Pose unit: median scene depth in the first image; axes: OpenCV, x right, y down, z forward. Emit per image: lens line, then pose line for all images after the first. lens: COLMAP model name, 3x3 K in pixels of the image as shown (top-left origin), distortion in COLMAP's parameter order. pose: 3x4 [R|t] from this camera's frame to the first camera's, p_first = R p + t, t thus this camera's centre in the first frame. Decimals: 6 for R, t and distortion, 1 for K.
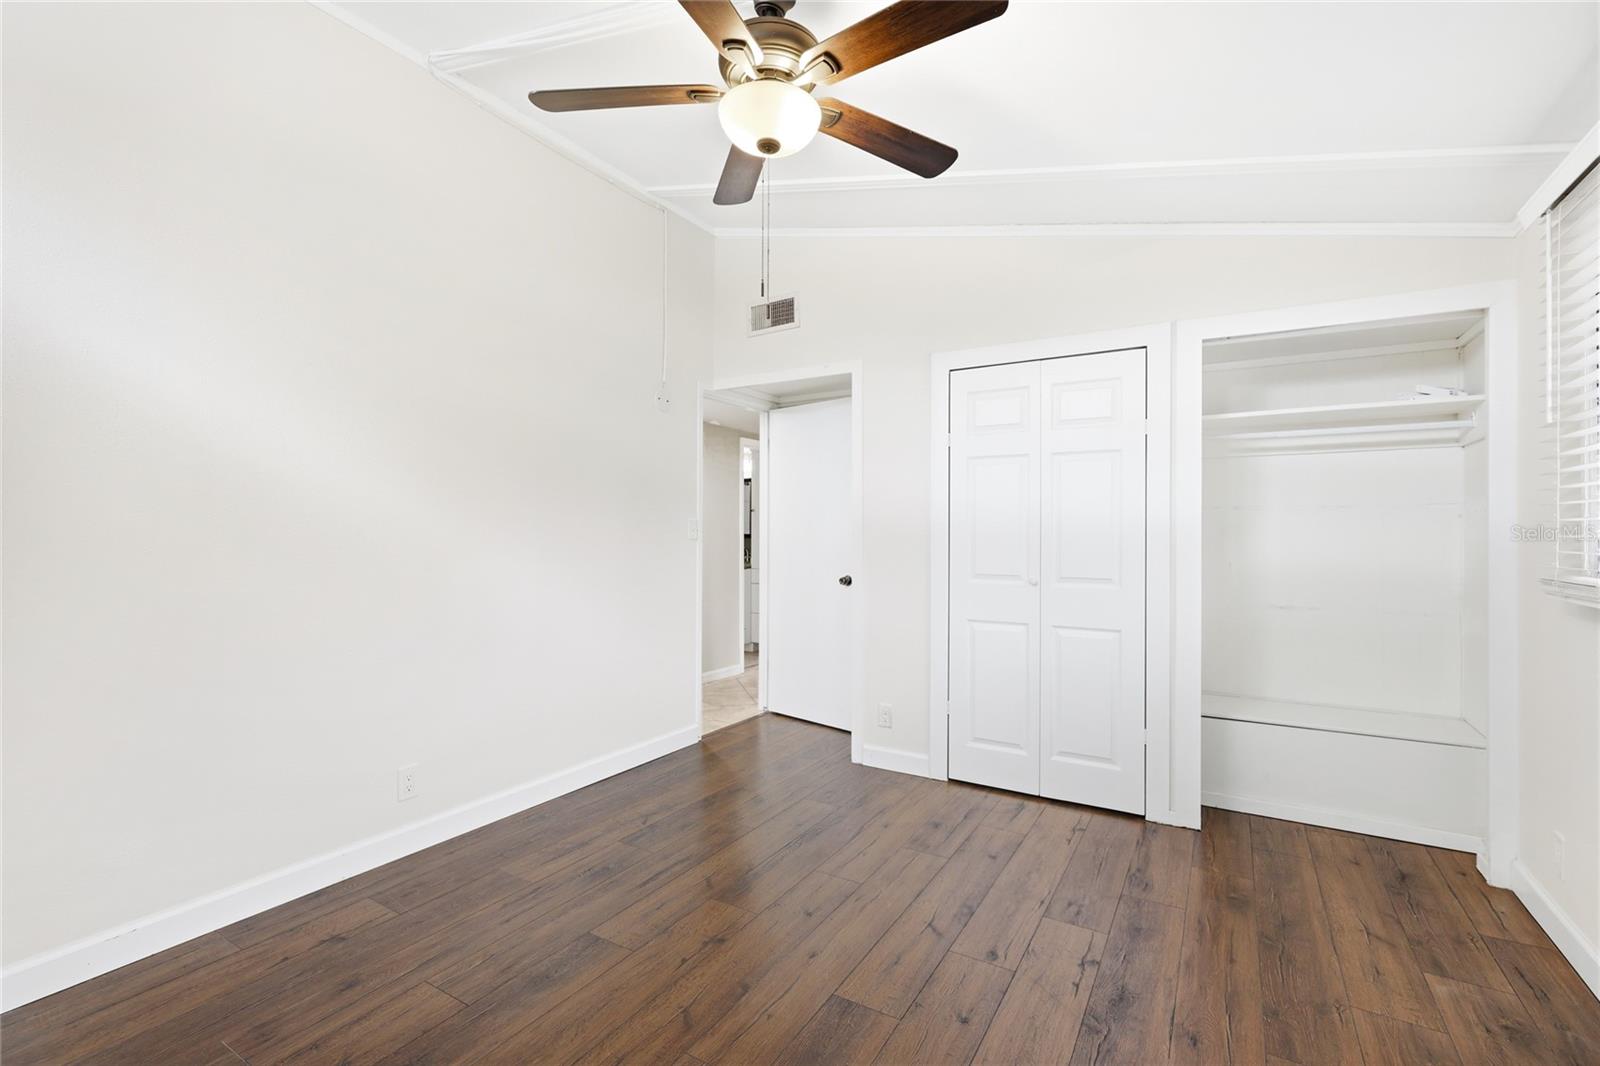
lens RADIAL K [[721.9, 0, 800.1], [0, 721.9, 529.8], [0, 0, 1]] dist [0.005419, -0.000216]
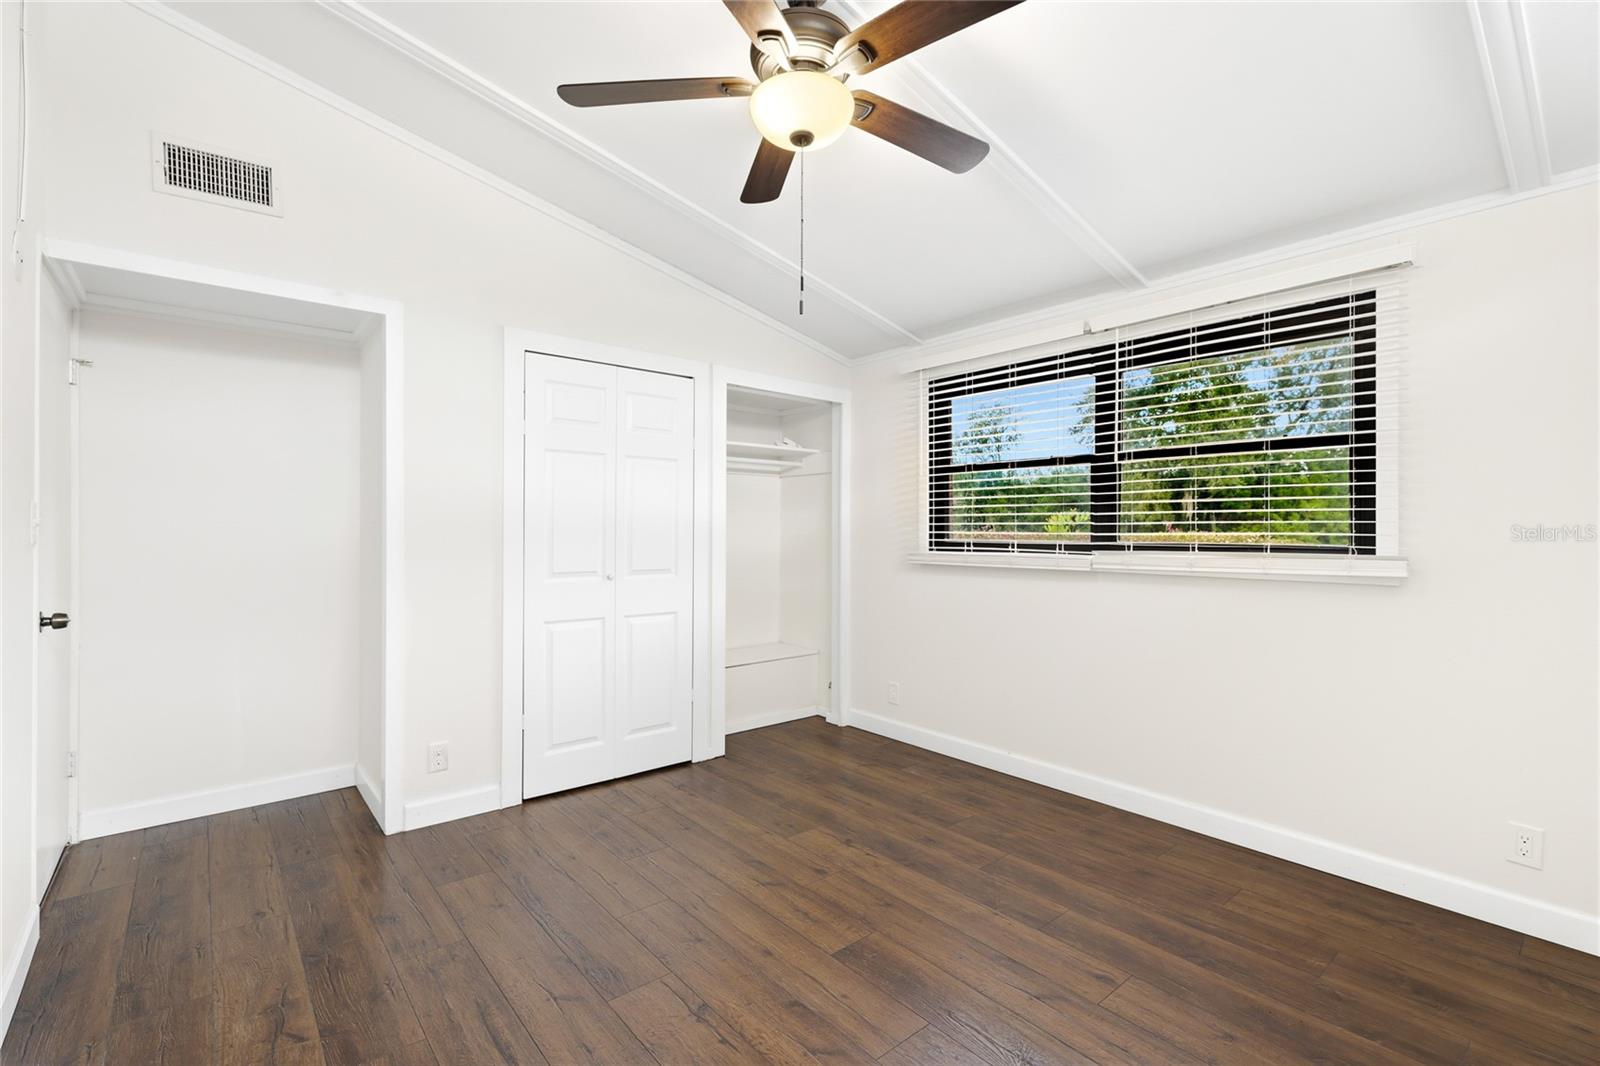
lens RADIAL K [[721.9, 0, 799.6], [0, 721.9, 530.8], [0, 0, 1]] dist [0.005419, -0.000216]
pose [[0.313867, -0.002272, 0.949464, -0.652220], [-0.004821, 0.999980, 0.003987, 0.000612], [-0.949455, -0.005829, 0.313850, 0.460978]]
